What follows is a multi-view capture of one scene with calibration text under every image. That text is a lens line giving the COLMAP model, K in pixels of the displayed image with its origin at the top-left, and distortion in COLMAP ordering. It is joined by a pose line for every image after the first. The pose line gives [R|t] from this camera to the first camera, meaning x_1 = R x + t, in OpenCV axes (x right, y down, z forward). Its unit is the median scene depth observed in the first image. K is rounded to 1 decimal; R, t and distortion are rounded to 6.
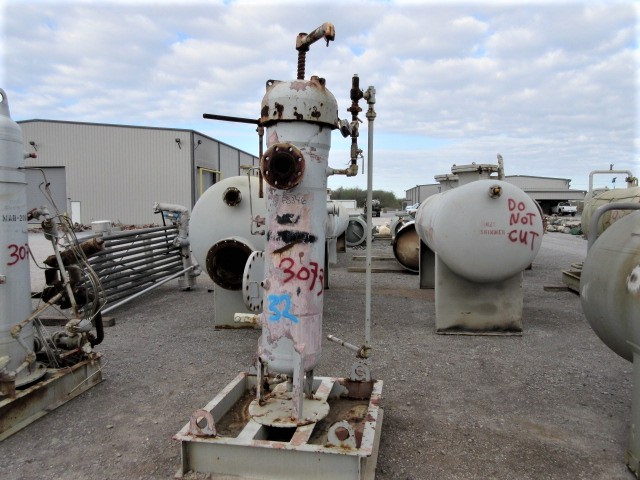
lens RADIAL K [[475.6, 0, 318.8], [0, 475.6, 240.6], [0, 0, 1]] dist [0.000342, -0.000310]
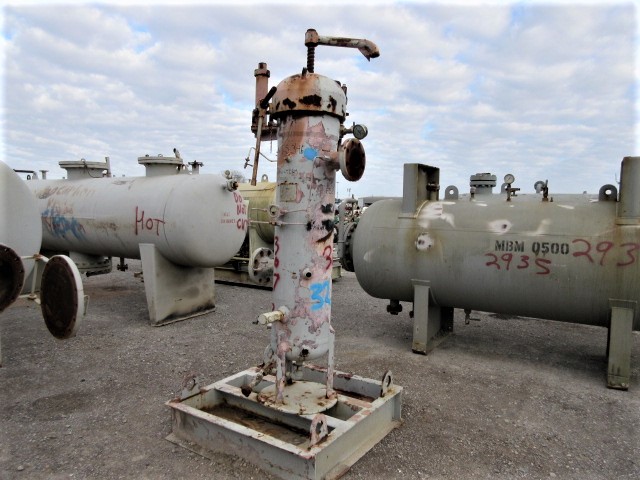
lens RADIAL K [[475.6, 0, 318.8], [0, 475.6, 240.6], [0, 0, 1]] dist [0.000342, -0.000310]
pose [[0.408359, -0.061418, 0.910753, -0.976918], [0.046522, 0.997838, 0.046432, -0.023276], [-0.911635, 0.023409, 0.410333, 0.556502]]
